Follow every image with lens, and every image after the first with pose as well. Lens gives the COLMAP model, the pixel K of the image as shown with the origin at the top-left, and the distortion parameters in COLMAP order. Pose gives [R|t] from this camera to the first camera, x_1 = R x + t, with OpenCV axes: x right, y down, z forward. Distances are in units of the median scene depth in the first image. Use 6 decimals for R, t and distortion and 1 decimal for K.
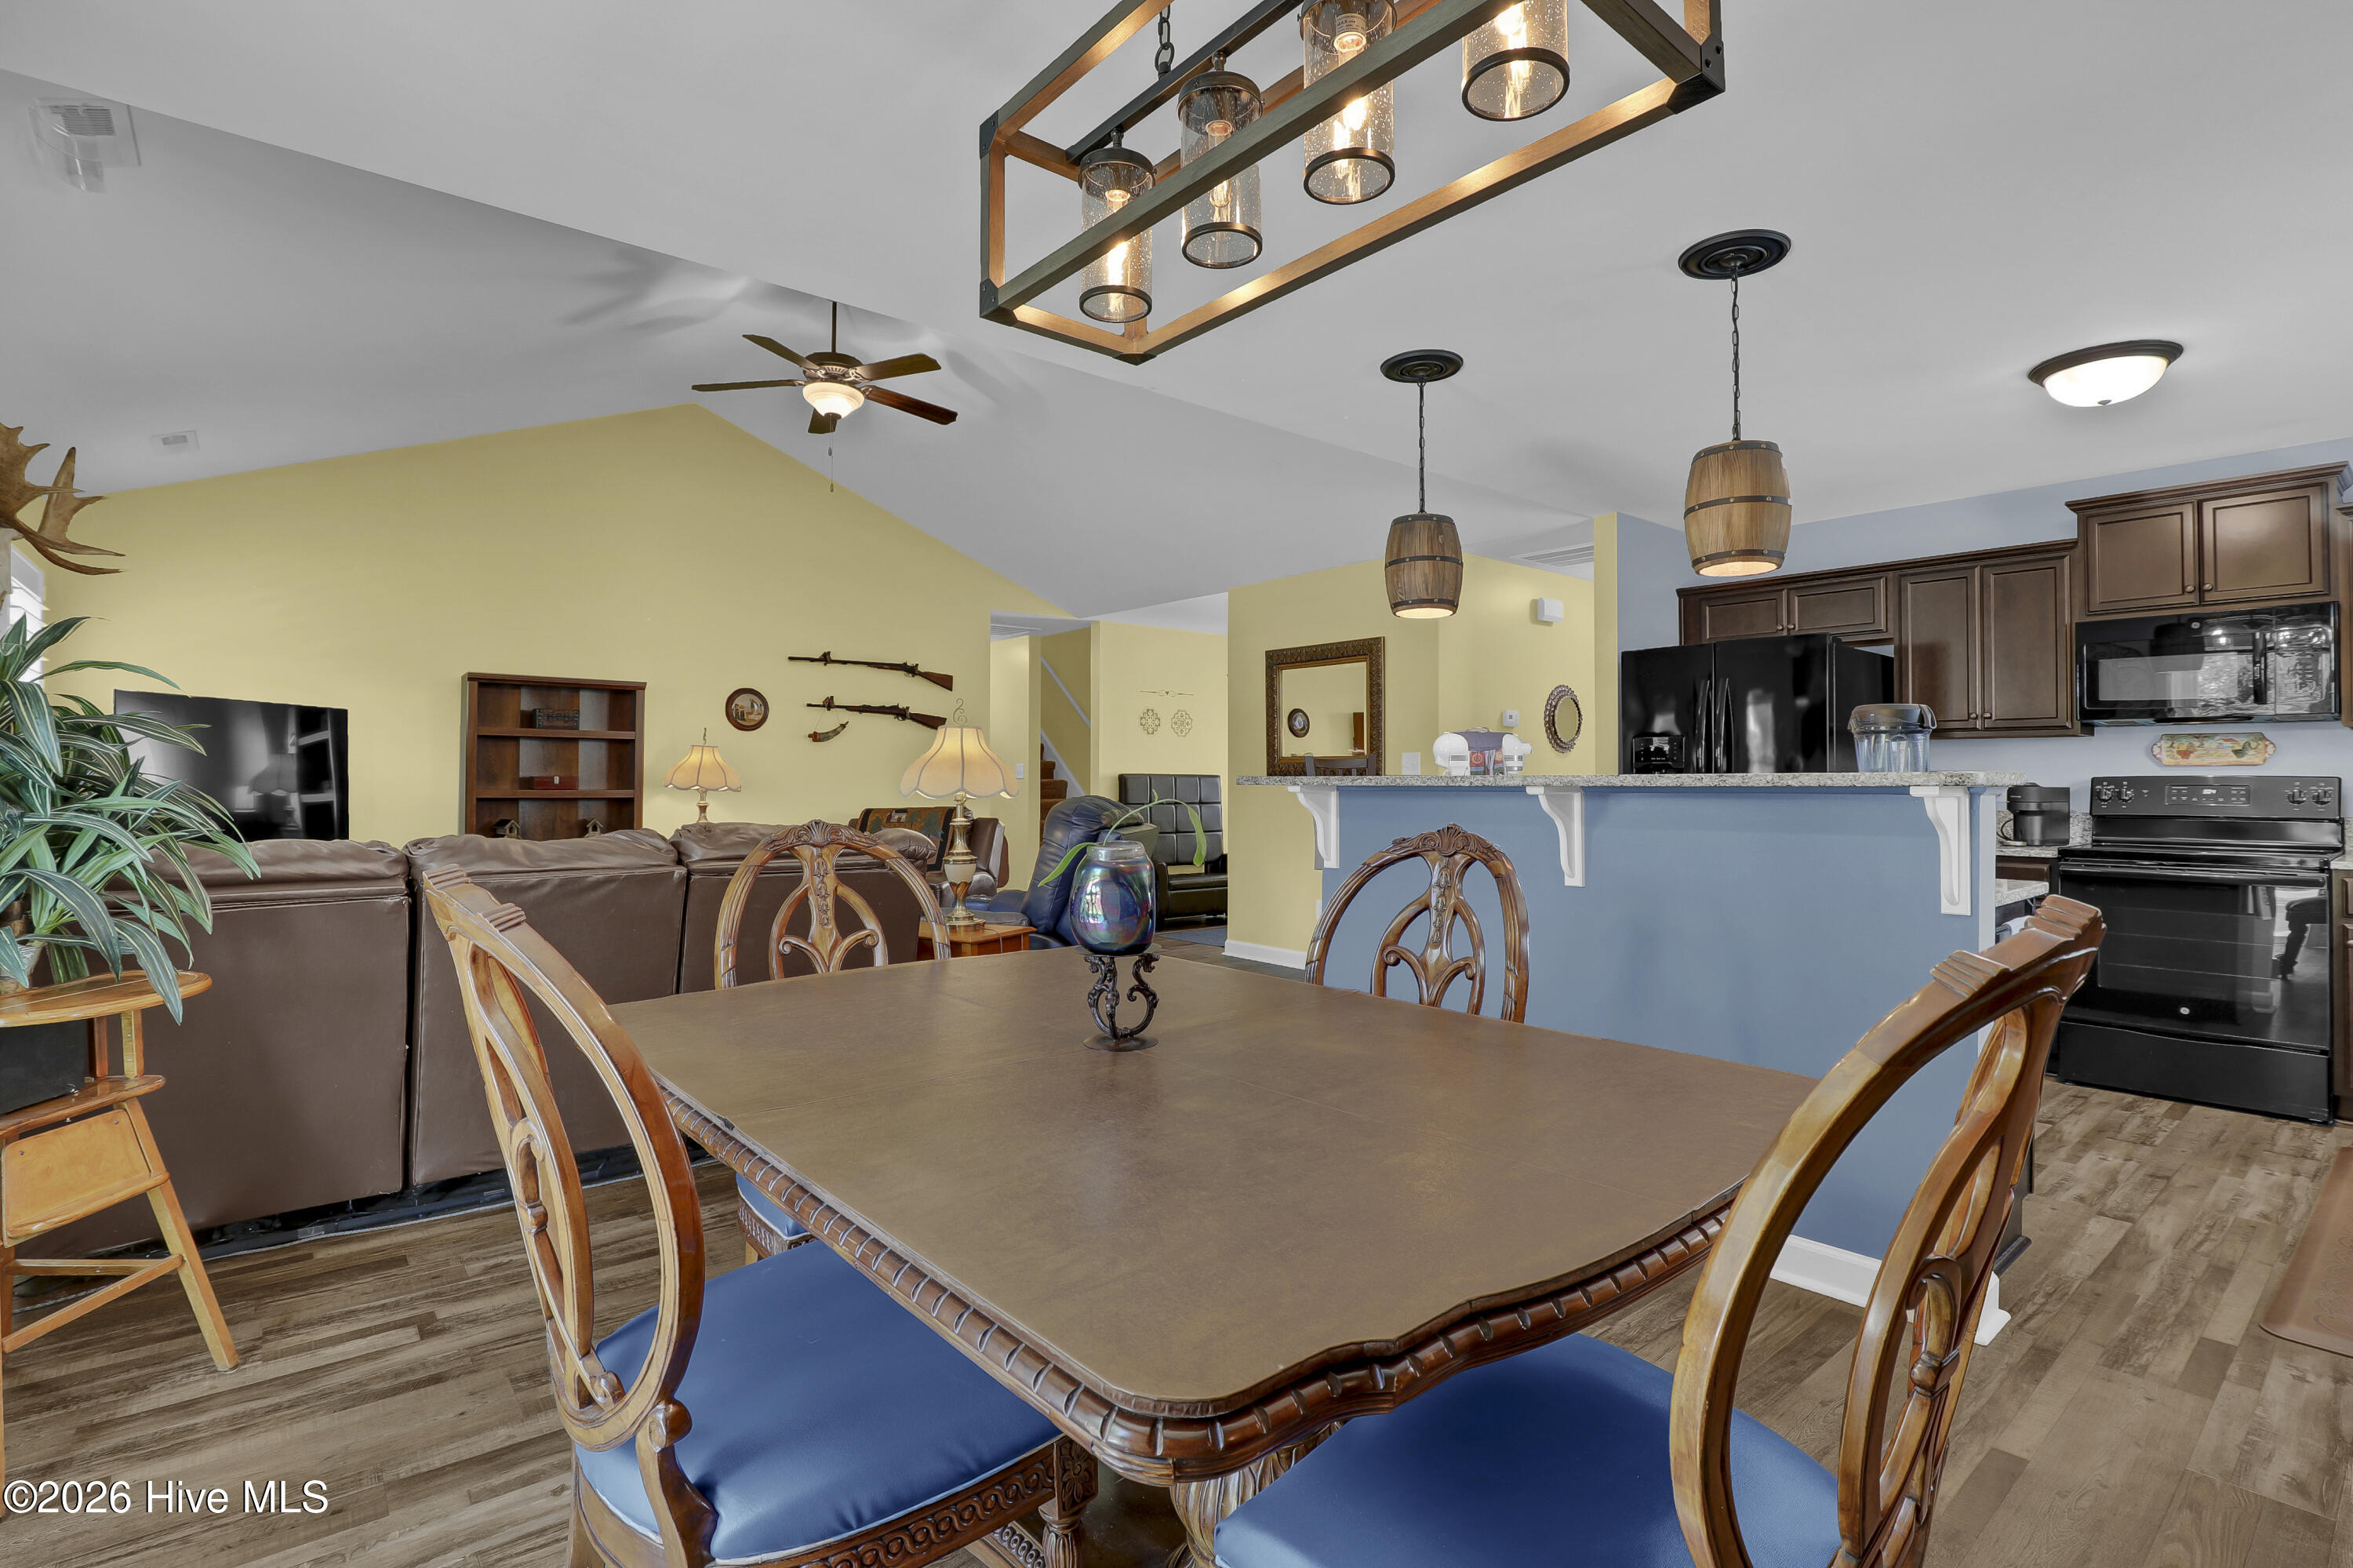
lens RADIAL K [[1106.1, 0, 1208.8], [0, 1106.1, 755.9], [0, 0, 1]] dist [-0.032884, 0.007642]
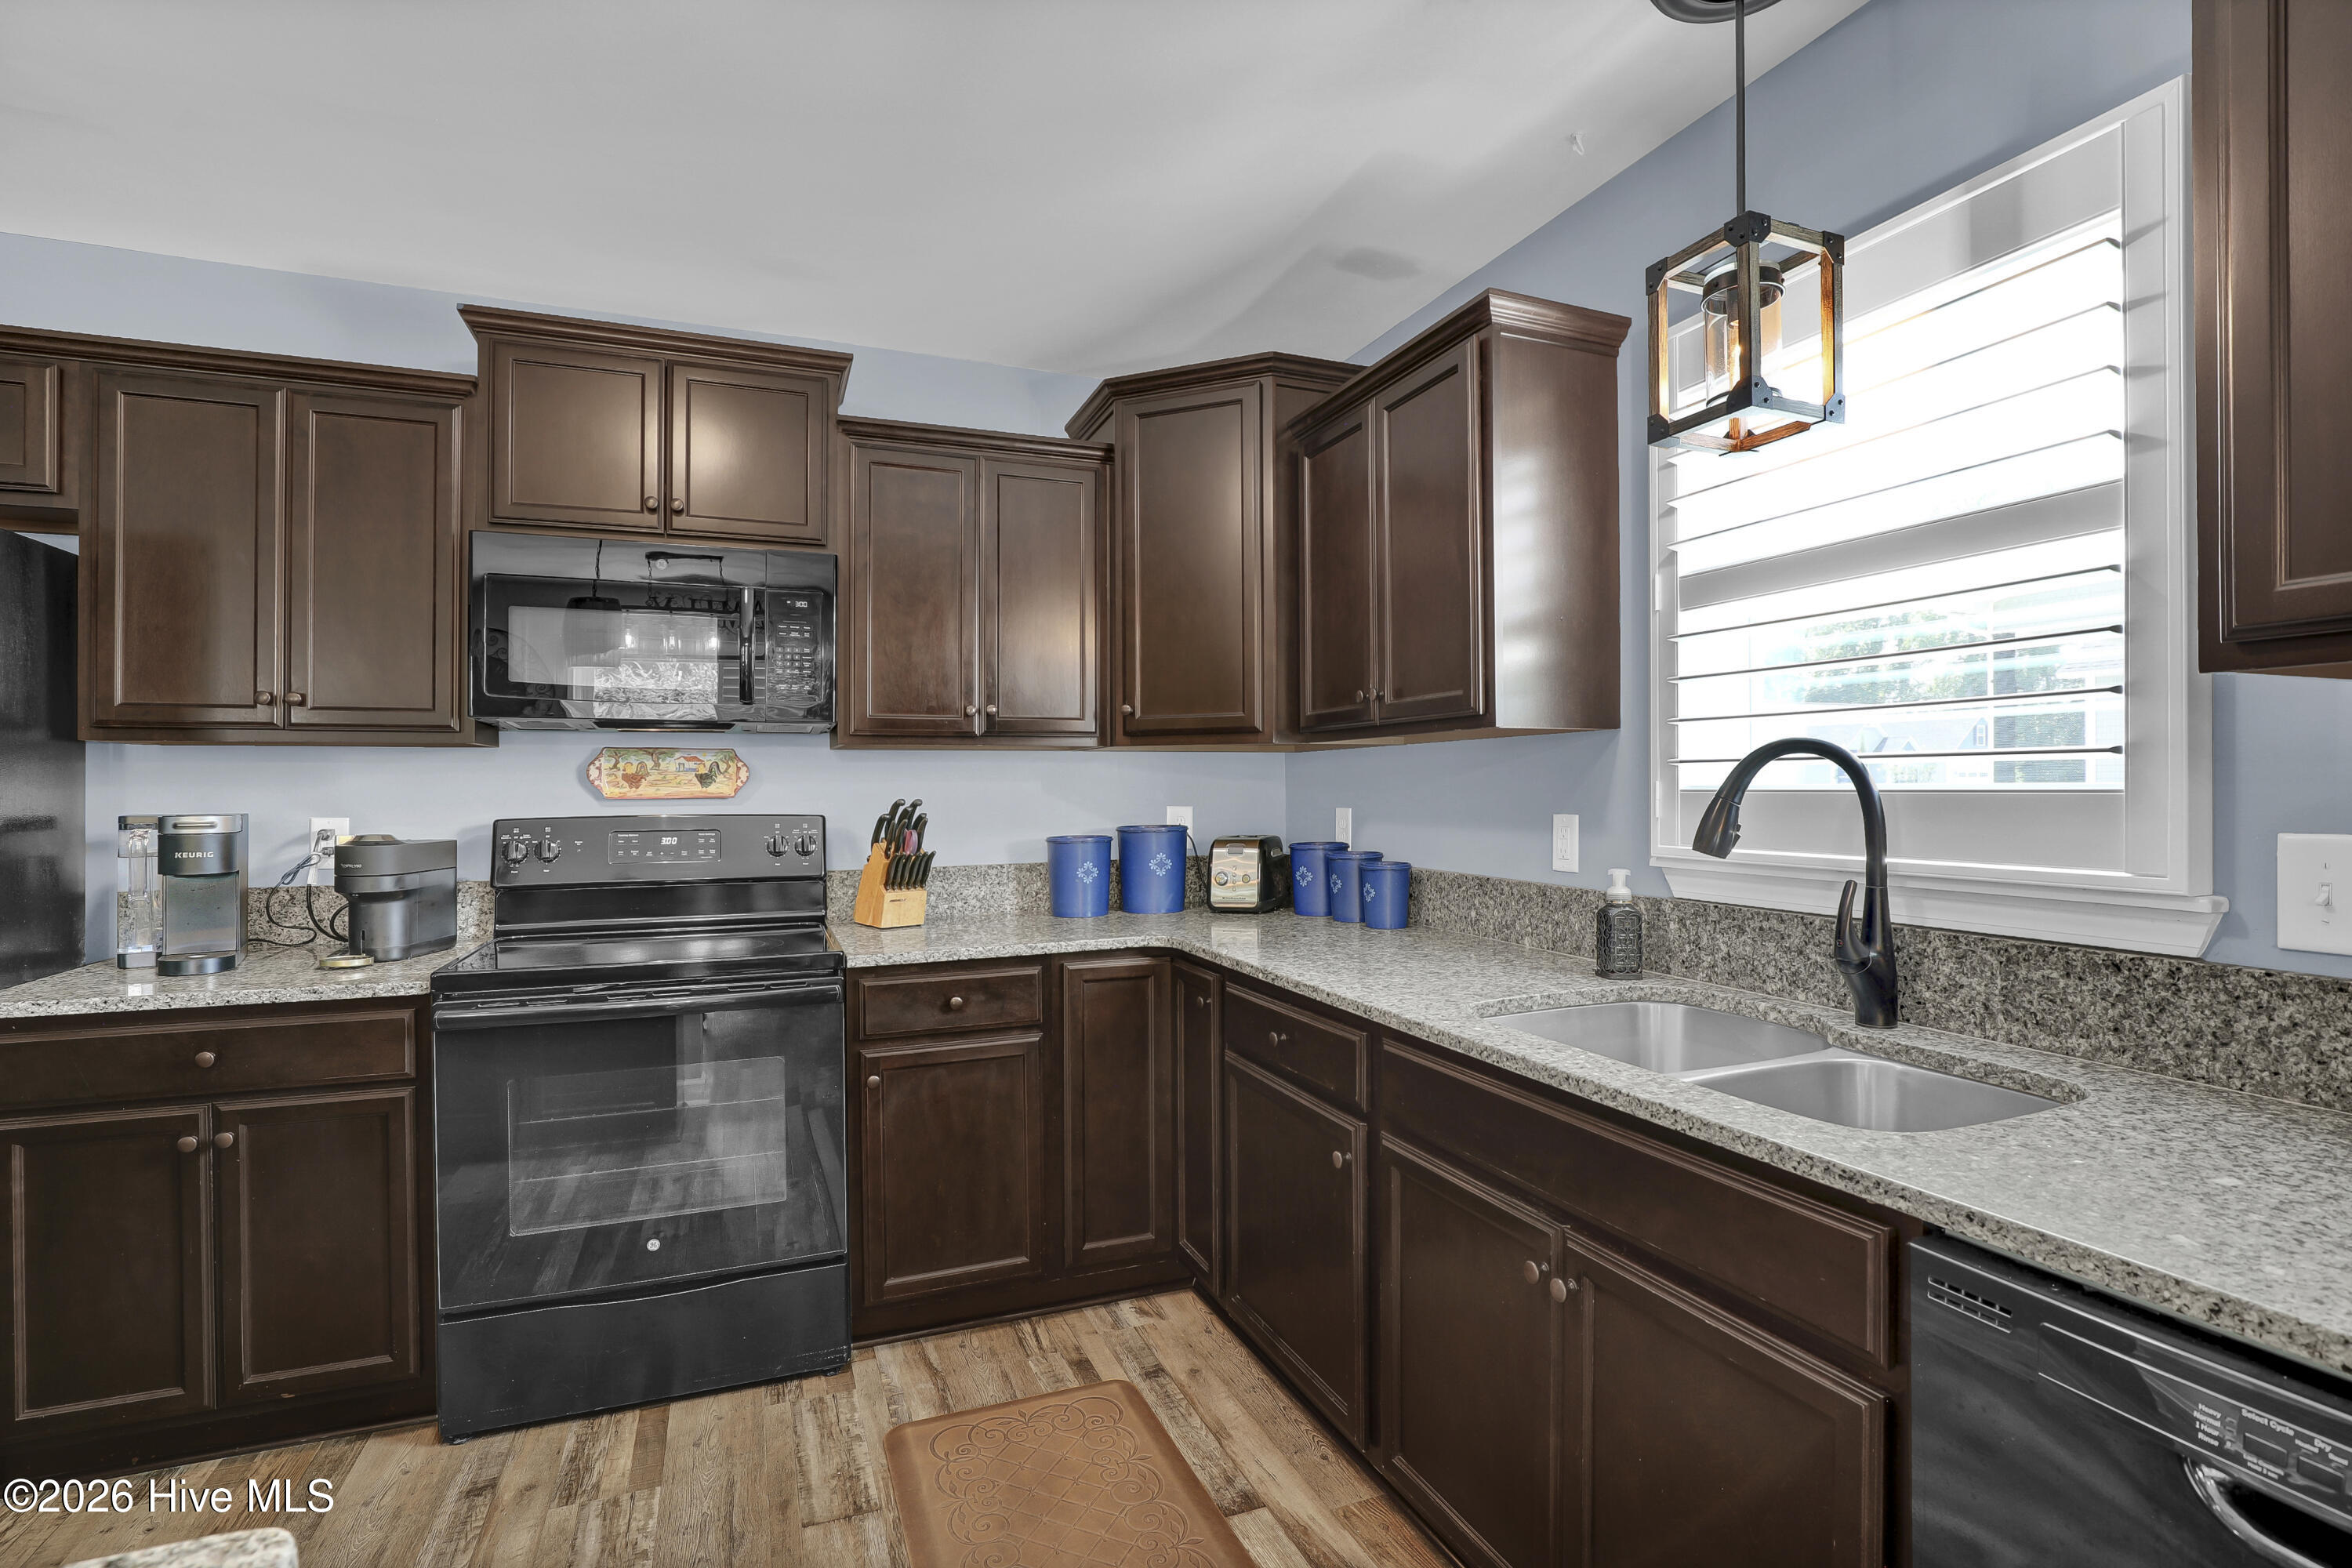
lens RADIAL K [[1105.6, 0, 1186.9], [0, 1105.6, 779.2], [0, 0, 1]] dist [-0.032884, 0.007642]
pose [[0.319836, -0.001291, 0.947472, 0.394756], [-0.011321, 0.999922, 0.005184, -0.008847], [-0.947405, -0.012384, 0.319796, 0.483174]]
